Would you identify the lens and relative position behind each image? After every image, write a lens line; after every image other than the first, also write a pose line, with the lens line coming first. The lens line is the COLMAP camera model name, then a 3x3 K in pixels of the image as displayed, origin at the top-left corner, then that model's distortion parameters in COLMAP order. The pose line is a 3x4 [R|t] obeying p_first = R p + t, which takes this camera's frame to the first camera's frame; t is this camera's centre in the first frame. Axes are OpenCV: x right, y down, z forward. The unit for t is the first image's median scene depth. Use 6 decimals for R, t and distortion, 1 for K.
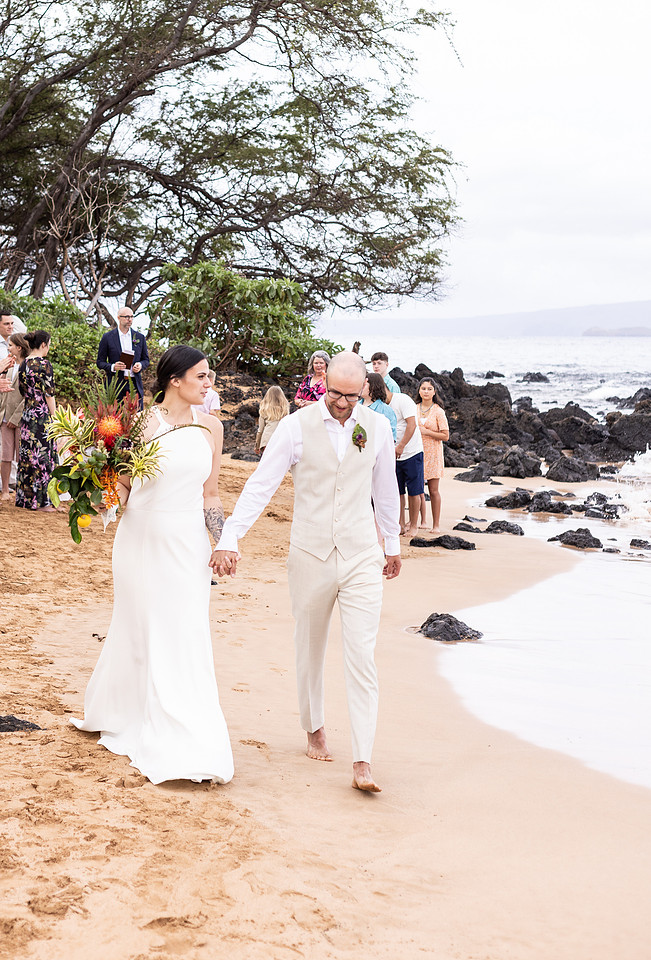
lens RADIAL K [[1741.8, 0, 220.1], [0, 1741.8, 335.0], [0, 0, 1]] dist [-0.012741, 0.054904]
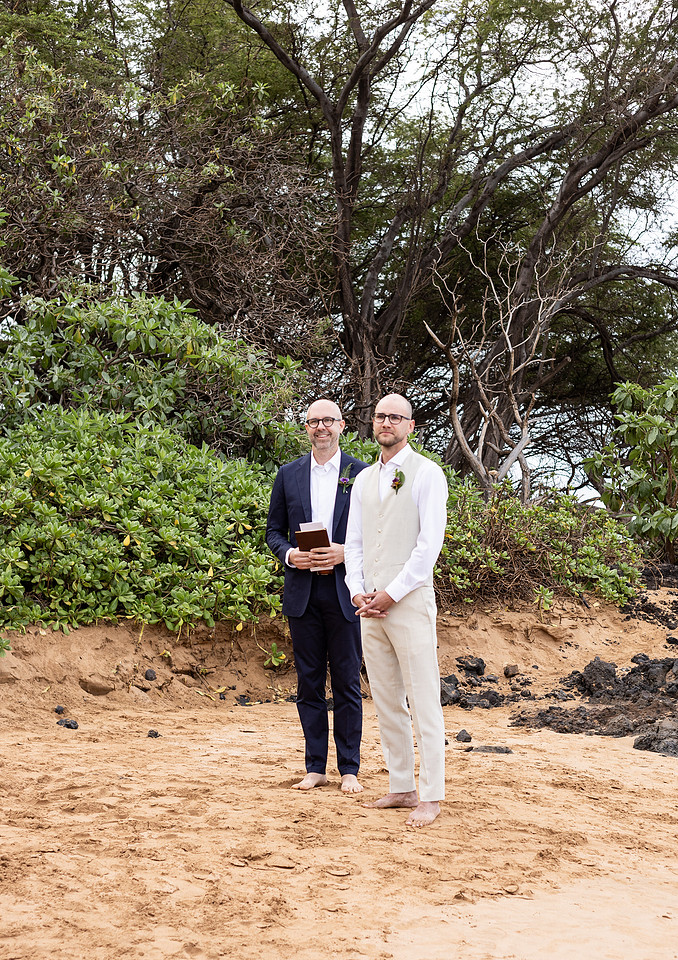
lens RADIAL K [[1776.3, 0, 416.7], [0, 1776.3, 510.1], [0, 0, 1]] dist [0.007540, 0.035364]
pose [[0.965468, -0.024556, -0.259364, 0.042953], [0.018943, 0.999530, -0.024117, 0.011031], [0.259834, 0.018371, 0.965479, 0.312132]]
